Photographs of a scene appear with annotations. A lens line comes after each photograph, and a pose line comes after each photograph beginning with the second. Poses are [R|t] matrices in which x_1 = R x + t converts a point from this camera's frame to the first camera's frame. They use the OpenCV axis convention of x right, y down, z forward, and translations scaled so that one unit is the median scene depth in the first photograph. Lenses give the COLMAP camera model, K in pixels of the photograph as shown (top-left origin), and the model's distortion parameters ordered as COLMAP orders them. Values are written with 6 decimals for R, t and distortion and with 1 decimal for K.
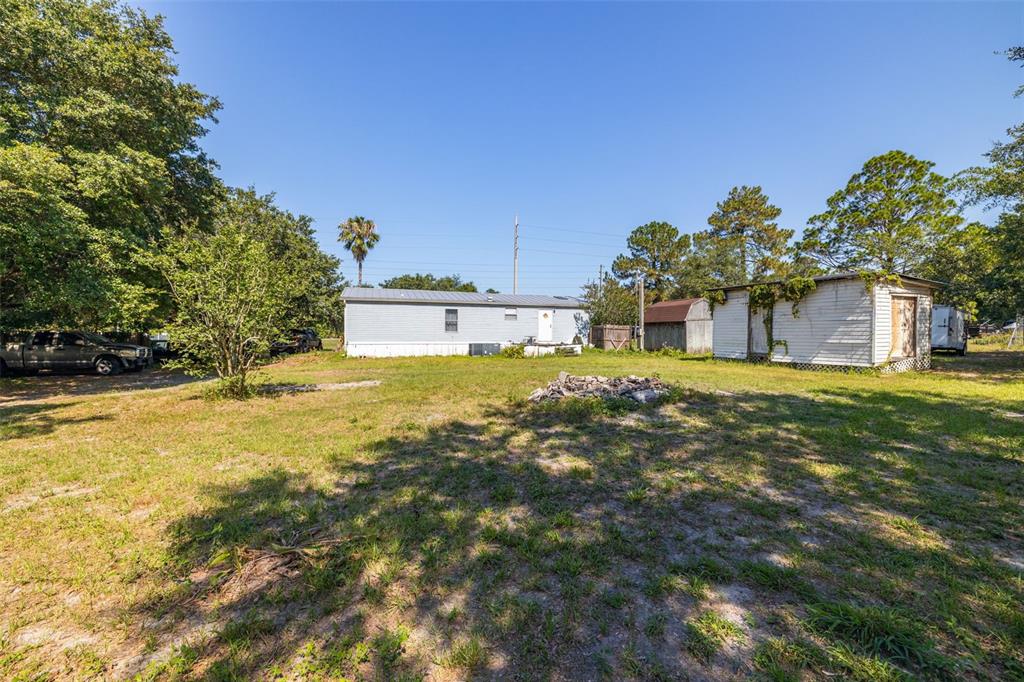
lens RADIAL K [[429.4, 0, 511.8], [0, 429.4, 337.7], [0, 0, 1]] dist [0.008301, -0.000496]
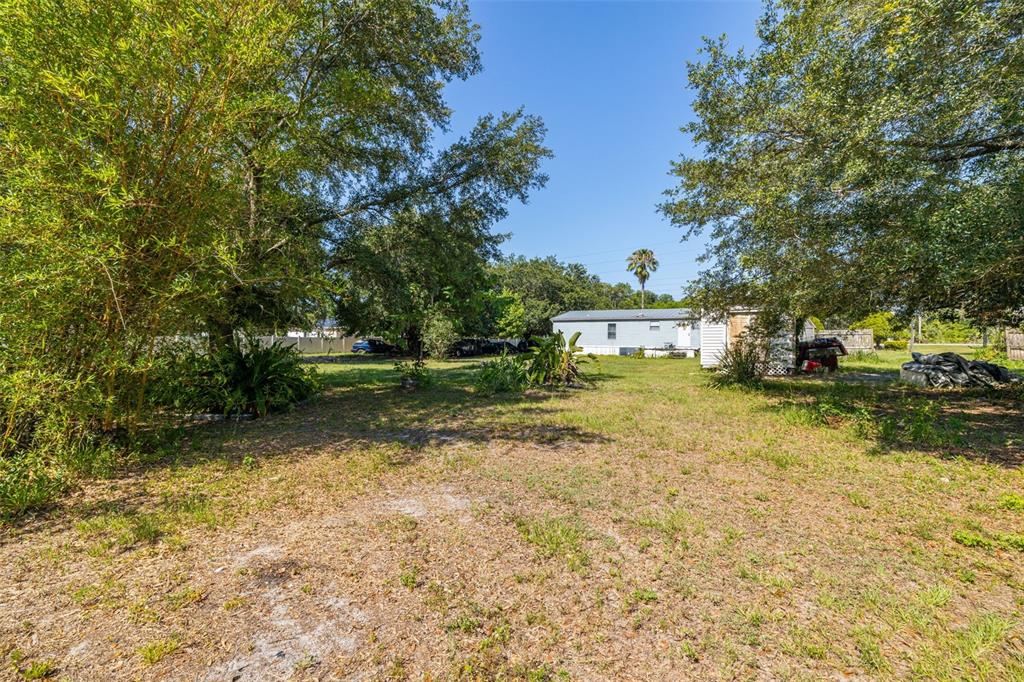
lens RADIAL K [[444.7, 0, 510.4], [0, 444.7, 349.7], [0, 0, 1]] dist [0.003121, 0.000038]
pose [[0.588579, 0.021856, -0.808144, 0.882918], [-0.013300, 0.999761, 0.017351, 0.000564], [0.808330, 0.000536, 0.588729, -0.168931]]
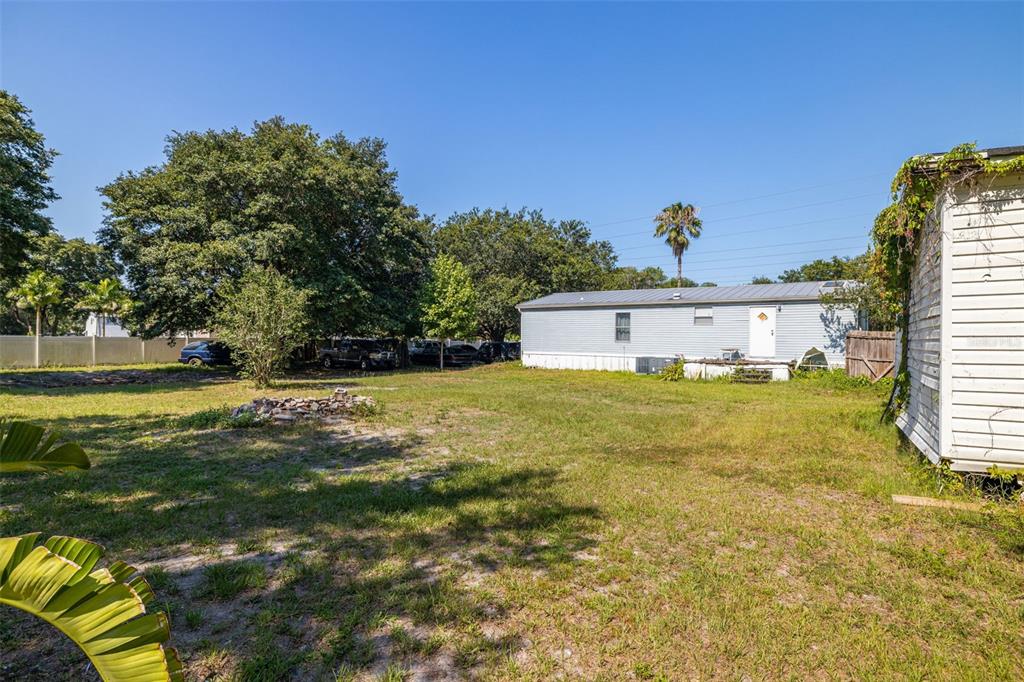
lens RADIAL K [[527.5, 0, 512.5], [0, 527.5, 335.9], [0, 0, 1]] dist [-0.002519, -0.000021]
pose [[0.575285, -0.002137, -0.817950, 0.538015], [-0.015303, 0.999793, -0.013375, -0.007909], [0.817810, 0.020211, 0.575133, 0.278721]]
